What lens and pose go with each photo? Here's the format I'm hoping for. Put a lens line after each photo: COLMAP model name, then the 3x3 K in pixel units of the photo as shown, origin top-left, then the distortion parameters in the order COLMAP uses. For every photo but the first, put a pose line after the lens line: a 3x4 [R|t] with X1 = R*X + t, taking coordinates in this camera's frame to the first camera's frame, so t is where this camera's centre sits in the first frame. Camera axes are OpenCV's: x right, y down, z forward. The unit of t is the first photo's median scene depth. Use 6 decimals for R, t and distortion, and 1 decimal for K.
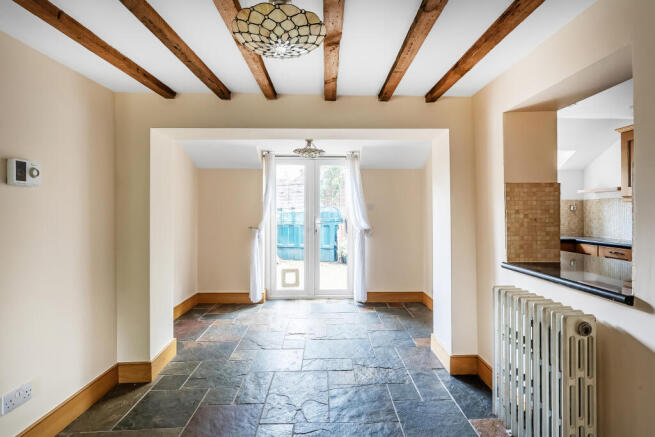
lens RADIAL K [[314.9, 0, 337.5], [0, 314.9, 215.2], [0, 0, 1]] dist [-0.001054, -0.000301]
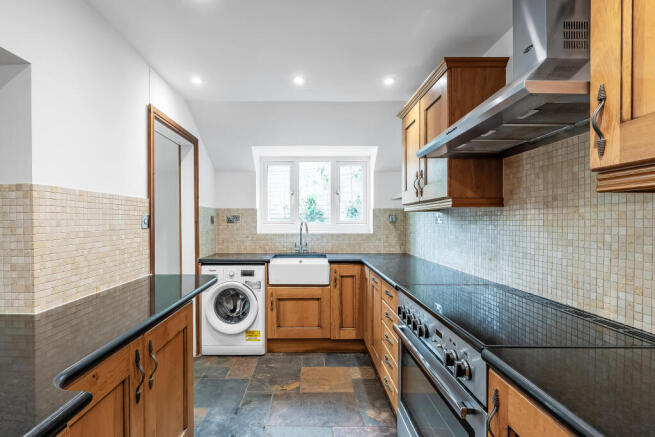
lens RADIAL K [[322.1, 0, 324.9], [0, 322.1, 220.9], [0, 0, 1]] dist [-0.000743, -0.000195]
pose [[0.999987, 0.001042, -0.005051, 1.268857], [-0.001058, 0.999994, -0.003231, -0.030204], [0.005048, 0.003237, 0.999982, 0.382043]]
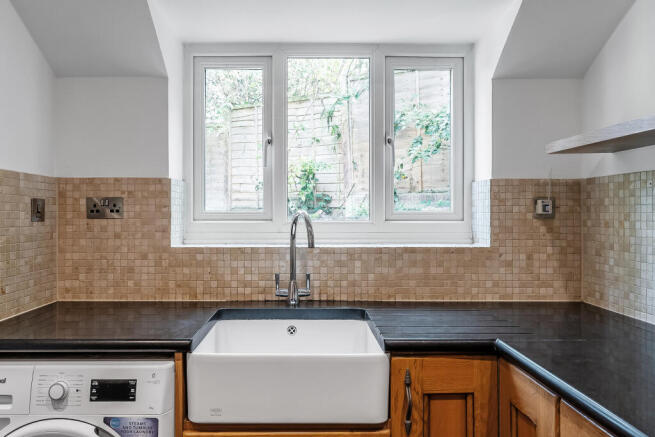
lens RADIAL K [[475.7, 0, 326.7], [0, 475.7, 210.0], [0, 0, 1]] dist [0.032176, -0.000292]
pose [[0.999987, 0.003030, 0.004001, 1.191630], [-0.002992, 0.999951, -0.009451, -0.032908], [-0.004030, 0.009439, 0.999947, 1.216878]]
